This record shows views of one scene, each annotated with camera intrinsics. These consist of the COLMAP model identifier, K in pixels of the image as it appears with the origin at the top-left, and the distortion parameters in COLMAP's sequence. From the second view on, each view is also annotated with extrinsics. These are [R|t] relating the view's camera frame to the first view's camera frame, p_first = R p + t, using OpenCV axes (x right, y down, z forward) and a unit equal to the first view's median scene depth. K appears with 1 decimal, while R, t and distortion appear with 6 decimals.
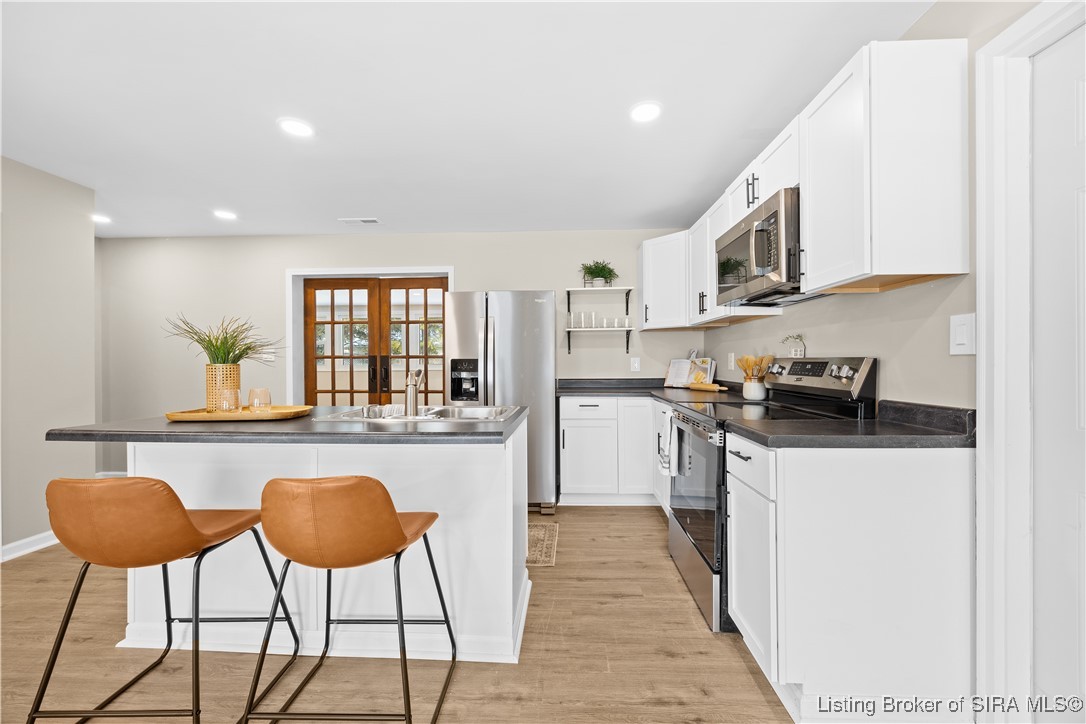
lens RADIAL K [[408.1, 0, 551.1], [0, 408.1, 362.6], [0, 0, 1]] dist [-0.000970, 0.000085]
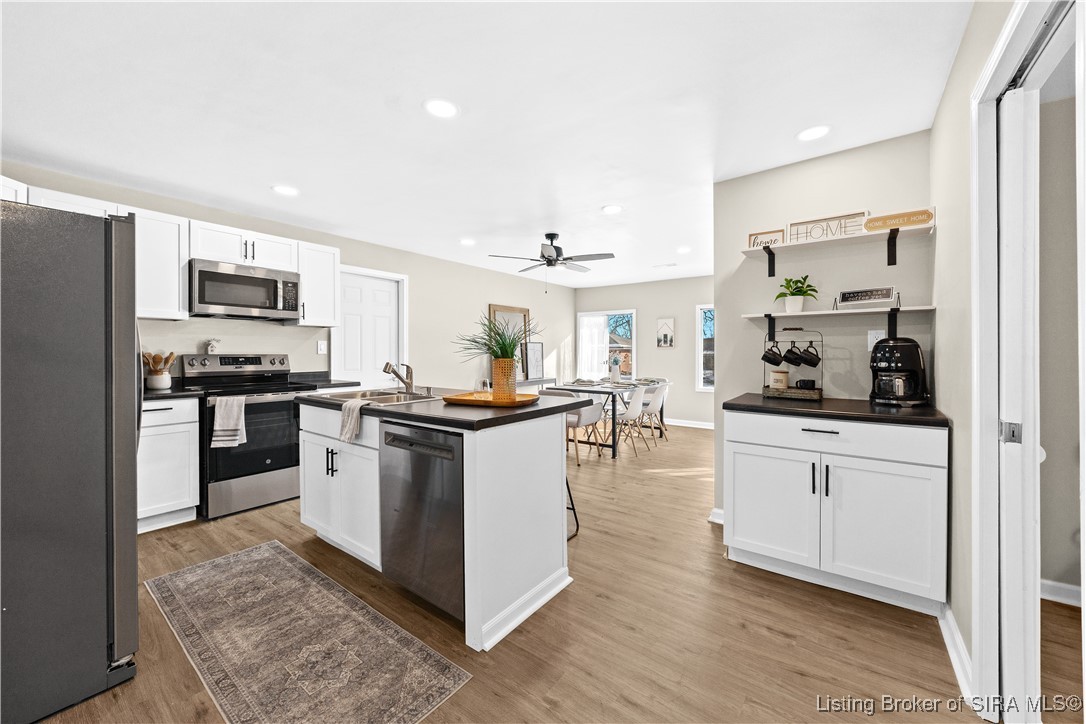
lens RADIAL K [[419.8, 0, 547.0], [0, 419.8, 356.9], [0, 0, 1]] dist [-0.001948, -0.000393]
pose [[-0.823819, 0.000507, 0.566853, -1.028130], [0.002548, 0.999993, 0.002809, -0.002379], [-0.566848, 0.003758, -0.823814, 1.249045]]
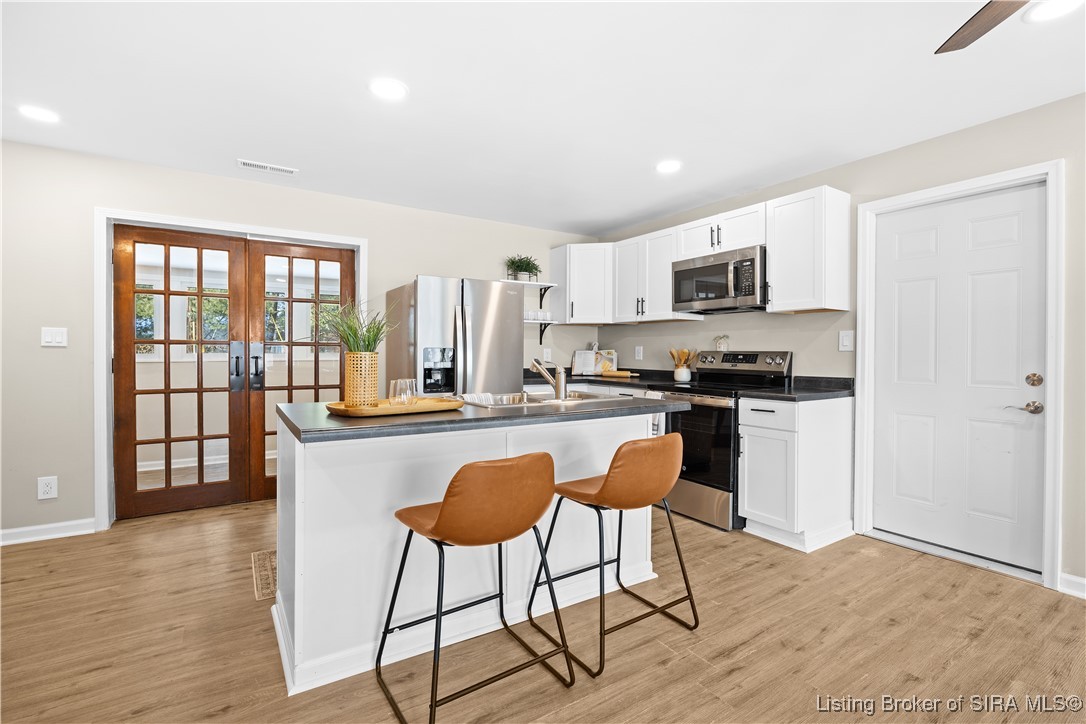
lens RADIAL K [[468.5, 0, 547.6], [0, 468.5, 357.3], [0, 0, 1]] dist [-0.002476, -0.000438]
pose [[0.826474, 0.002654, 0.562969, -0.686314], [-0.007650, 0.999950, 0.006517, 0.003501], [-0.562923, -0.009692, 0.826452, -0.034759]]
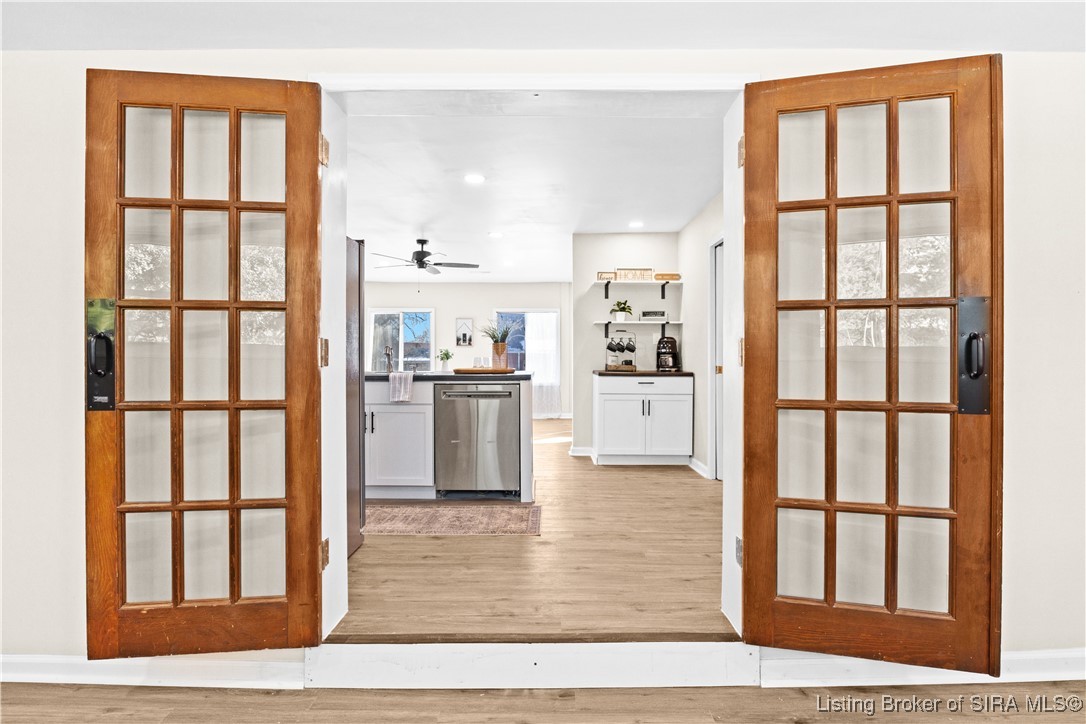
lens RADIAL K [[557.6, 0, 555.0], [0, 557.6, 366.4], [0, 0, 1]] dist [-0.004103, -0.001235]
pose [[-0.998275, 0.006851, -0.058311, -0.596002], [0.006640, 0.999971, 0.003808, 0.062503], [0.058335, 0.003414, -0.998291, 2.236620]]
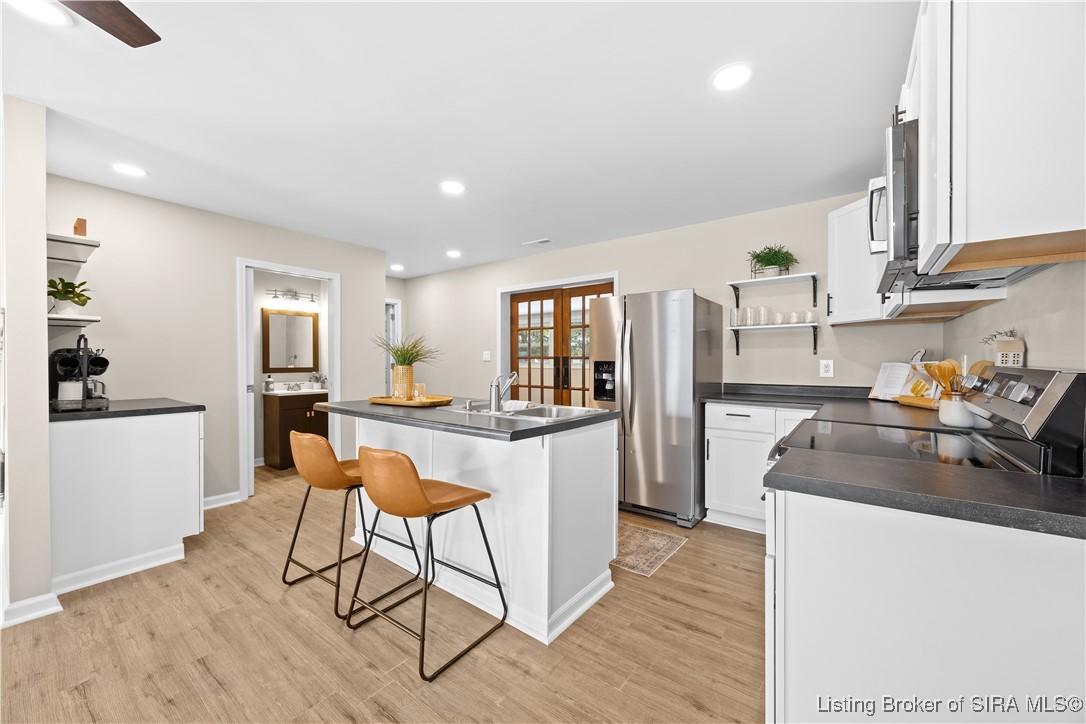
lens RADIAL K [[408.1, 0, 551.1], [0, 408.1, 362.6], [0, 0, 1]] dist [-0.000970, 0.000085]
pose [[0.831015, 0.009863, -0.556162, 0.285213], [-0.006164, 0.999945, 0.008522, -0.014458], [0.556216, -0.003654, 0.831030, 0.056125]]
